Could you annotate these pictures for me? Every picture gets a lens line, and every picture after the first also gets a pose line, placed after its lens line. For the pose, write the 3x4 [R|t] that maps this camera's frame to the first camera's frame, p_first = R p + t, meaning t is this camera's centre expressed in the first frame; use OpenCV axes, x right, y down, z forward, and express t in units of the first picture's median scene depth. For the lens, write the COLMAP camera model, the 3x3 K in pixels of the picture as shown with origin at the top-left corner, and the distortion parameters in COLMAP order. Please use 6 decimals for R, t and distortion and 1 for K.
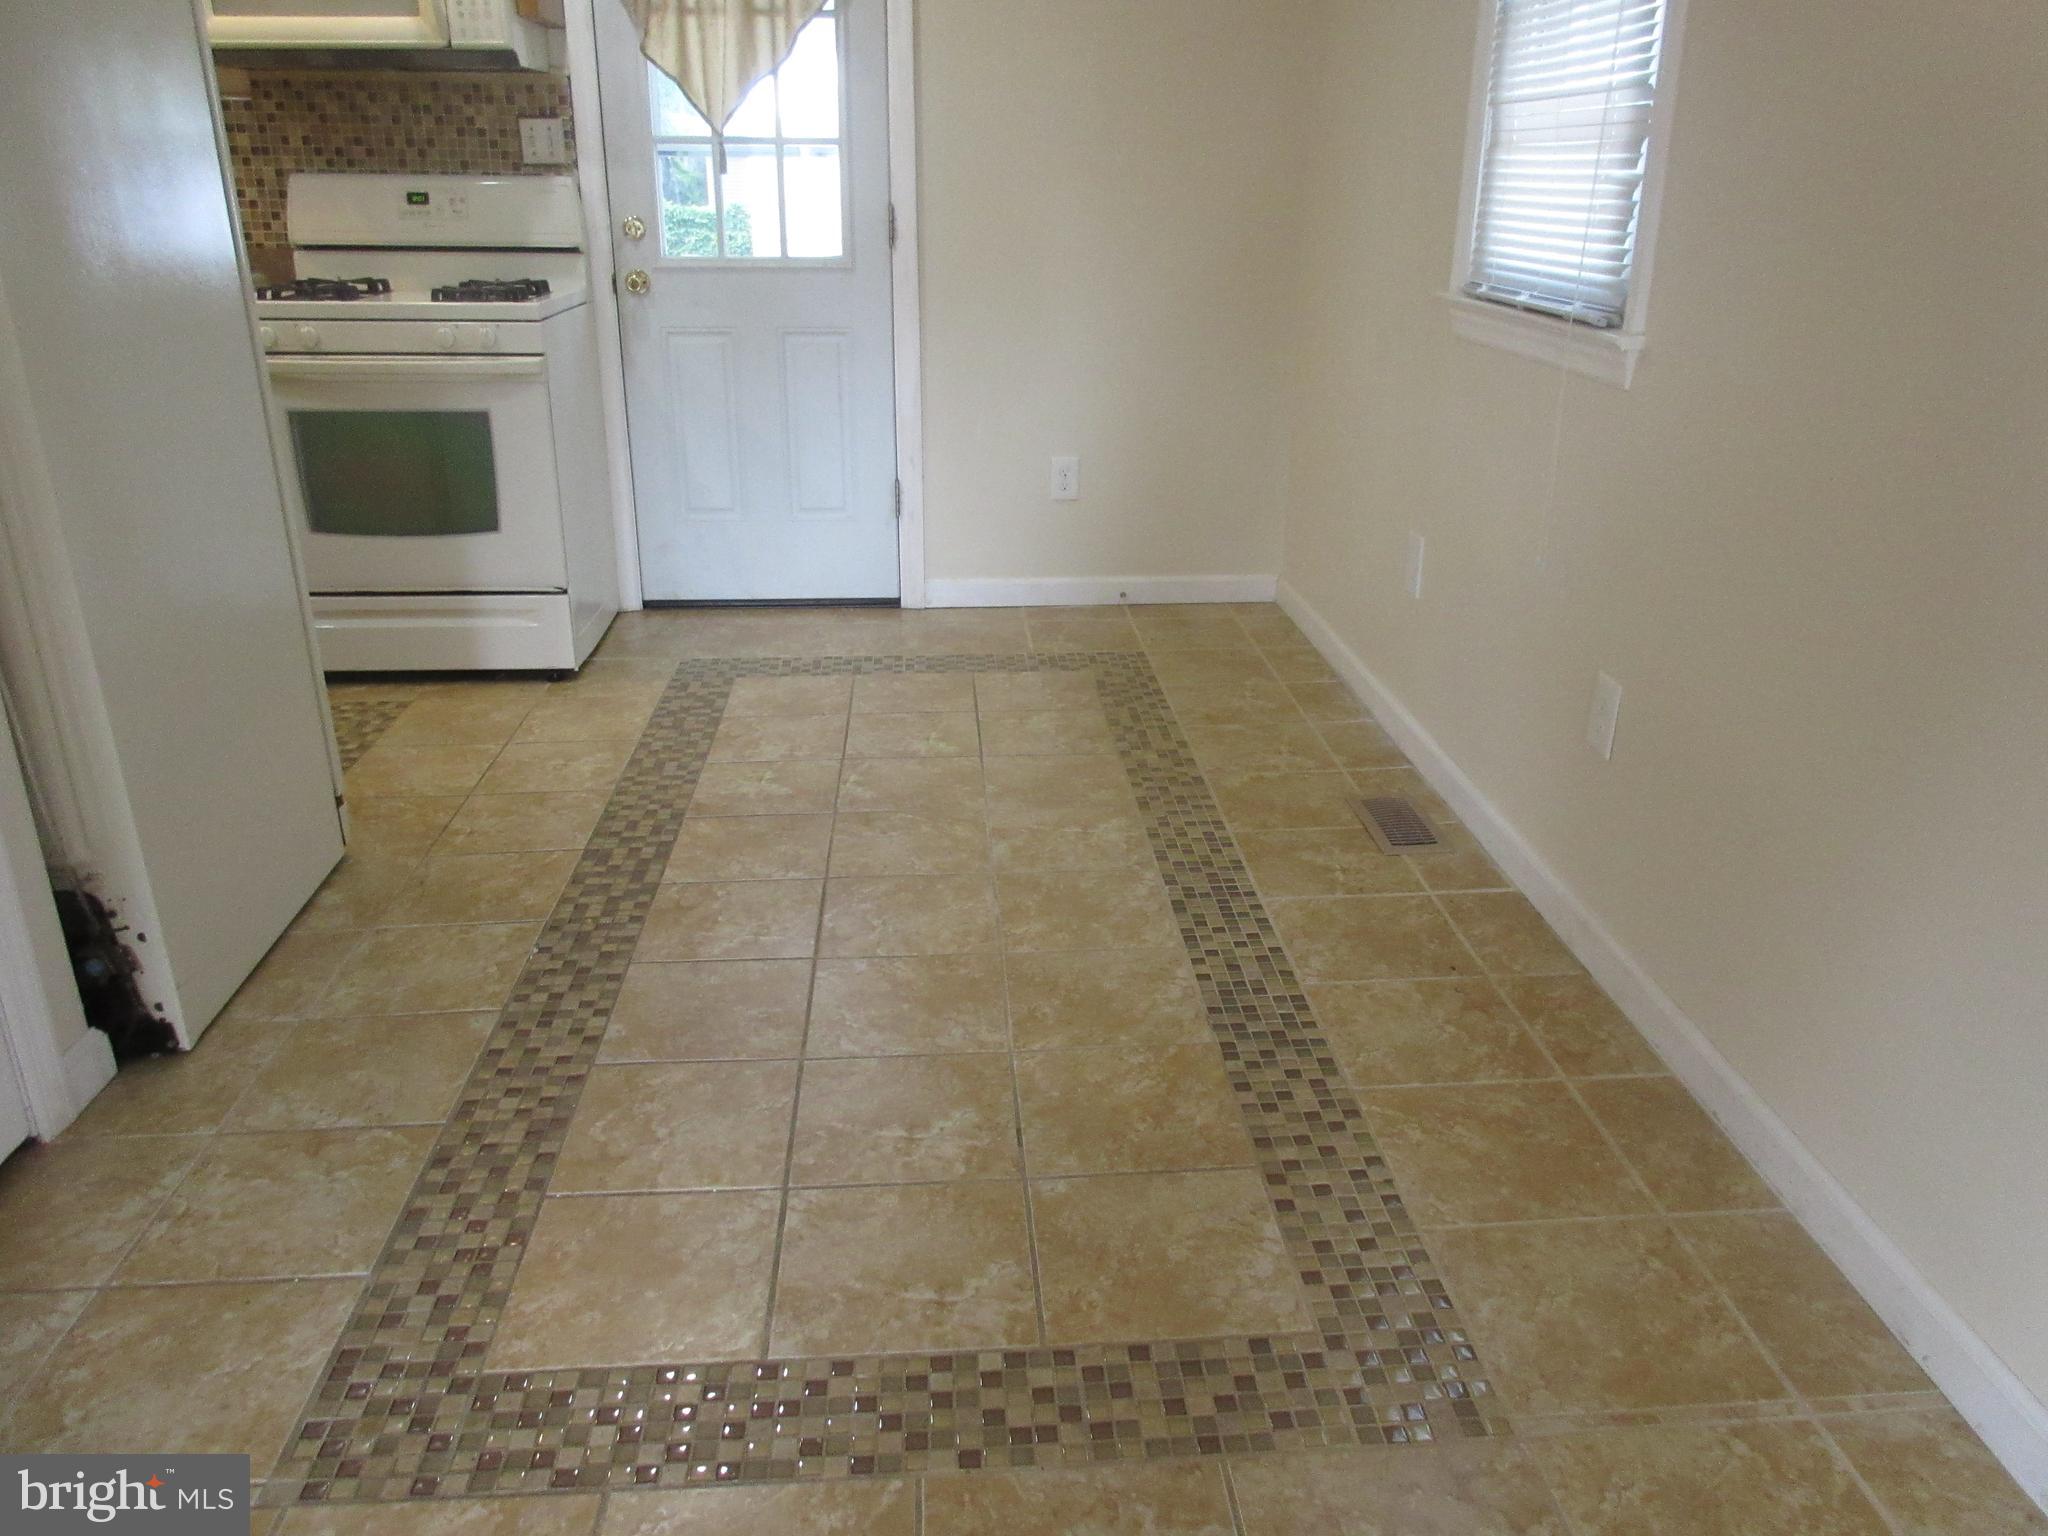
lens RADIAL K [[1520.6, 0, 1008.0], [0, 1520.6, 788.8], [0, 0, 1]] dist [-0.005830, -0.001149]
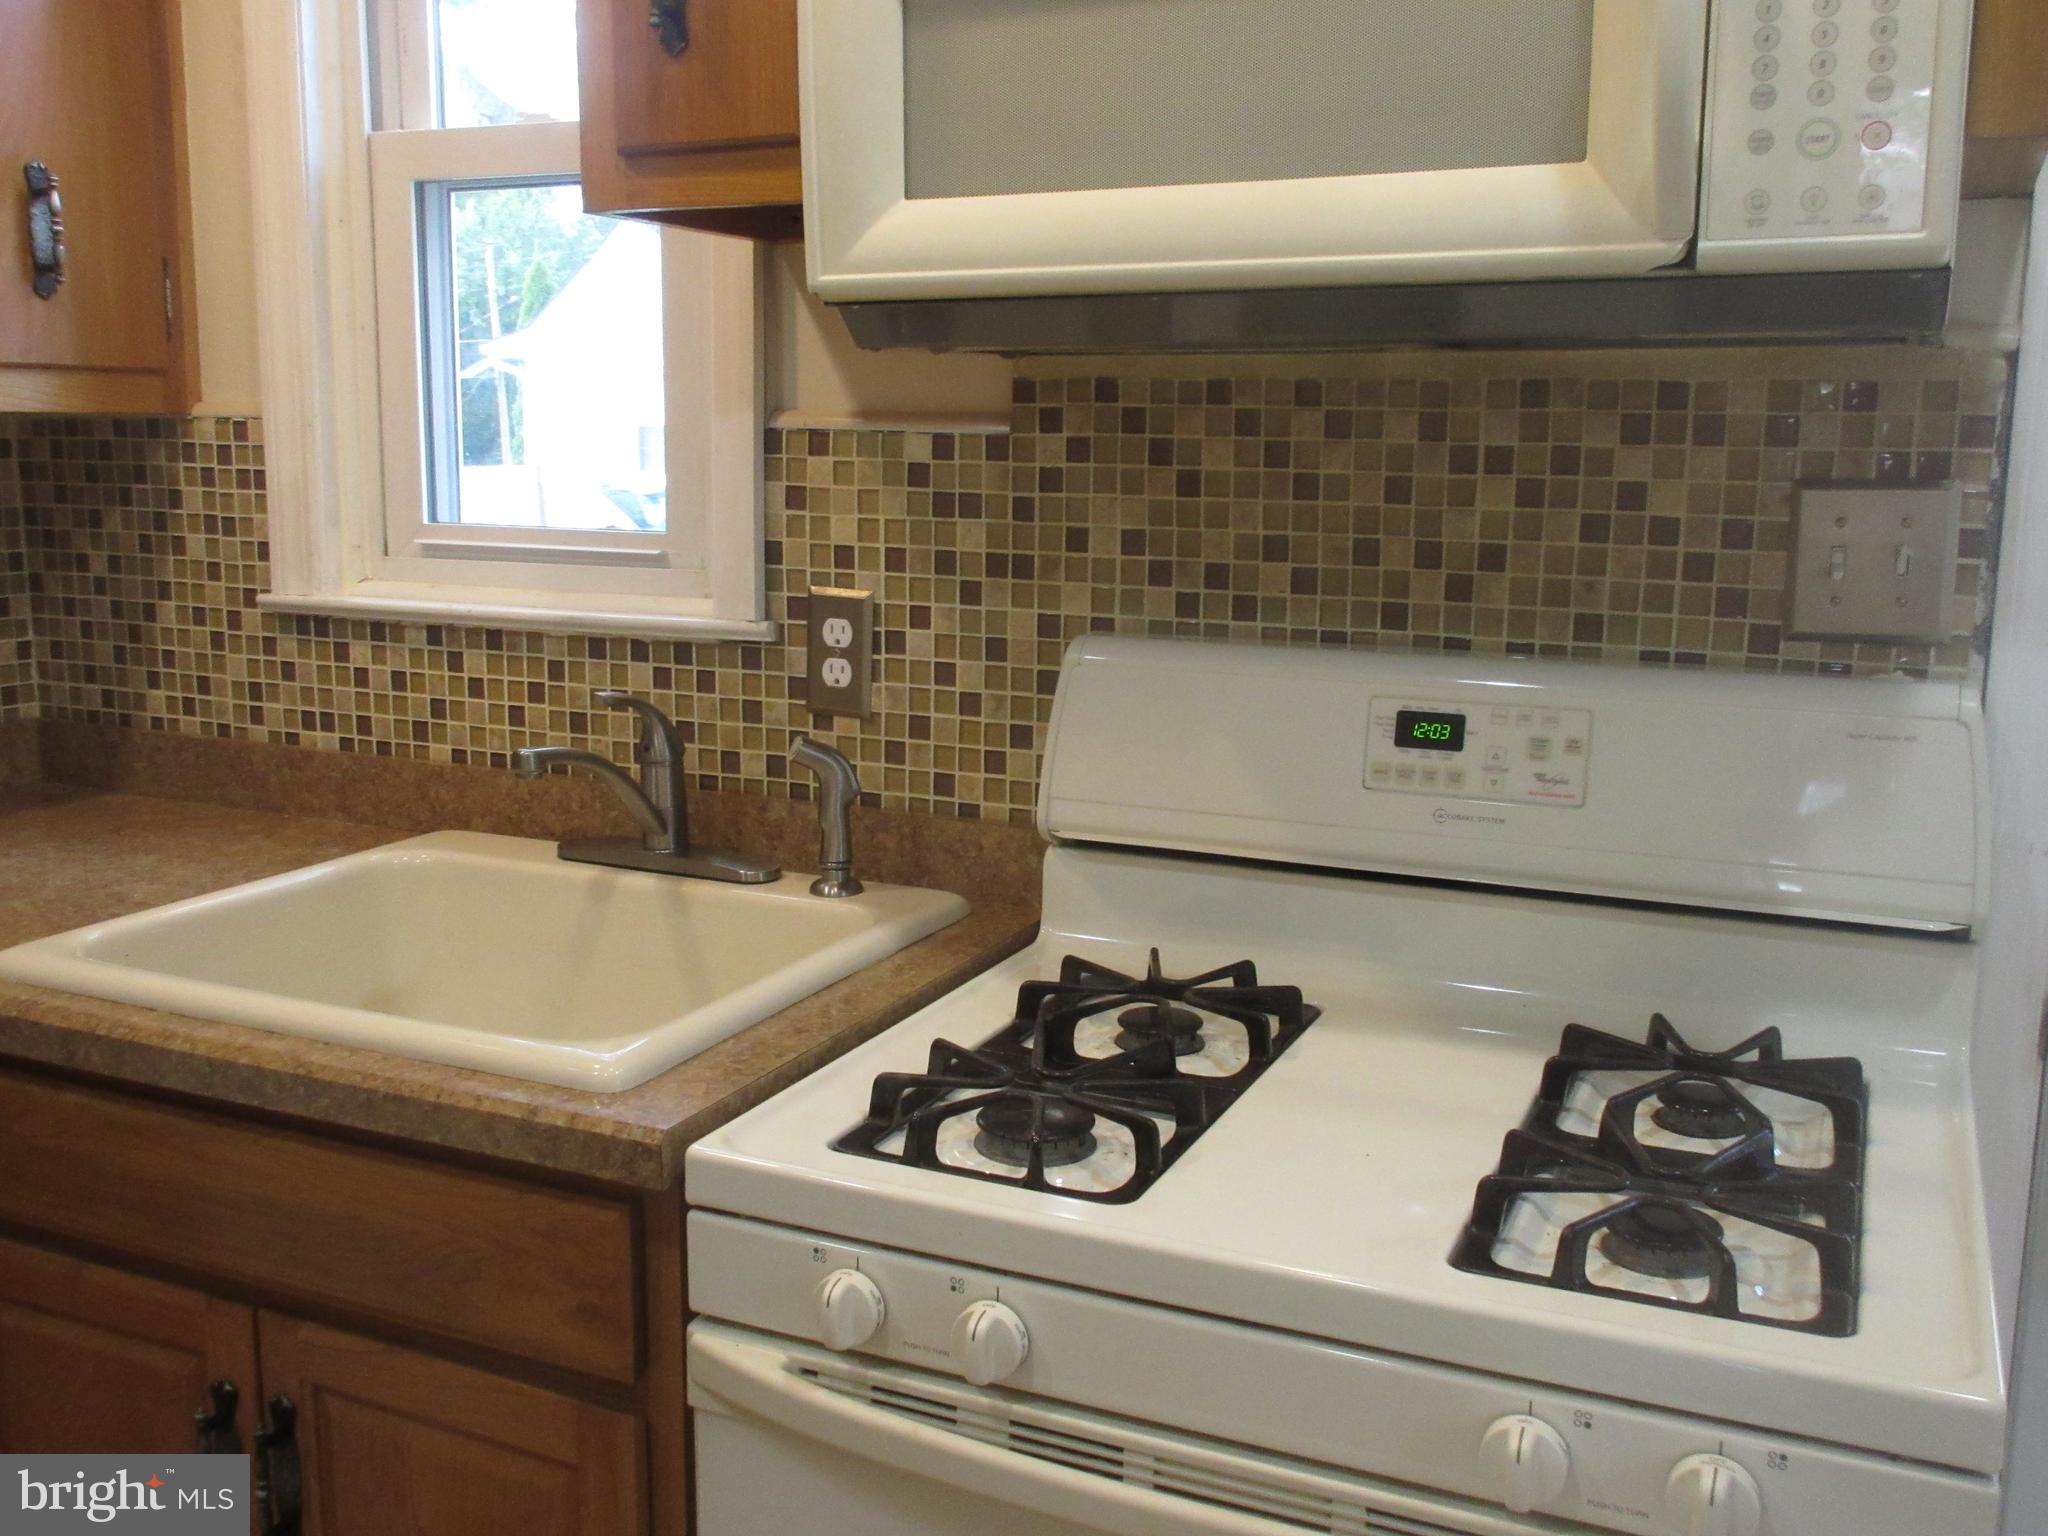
lens RADIAL K [[1954.6, 0, 1027.6], [0, 1954.6, 757.9], [0, 0, 1]] dist [0.040276, 0.000000]
pose [[0.887545, 0.076142, -0.454386, -0.278980], [-0.173459, 0.968904, -0.176455, -0.298155], [0.426821, 0.235429, 0.873153, 0.615035]]
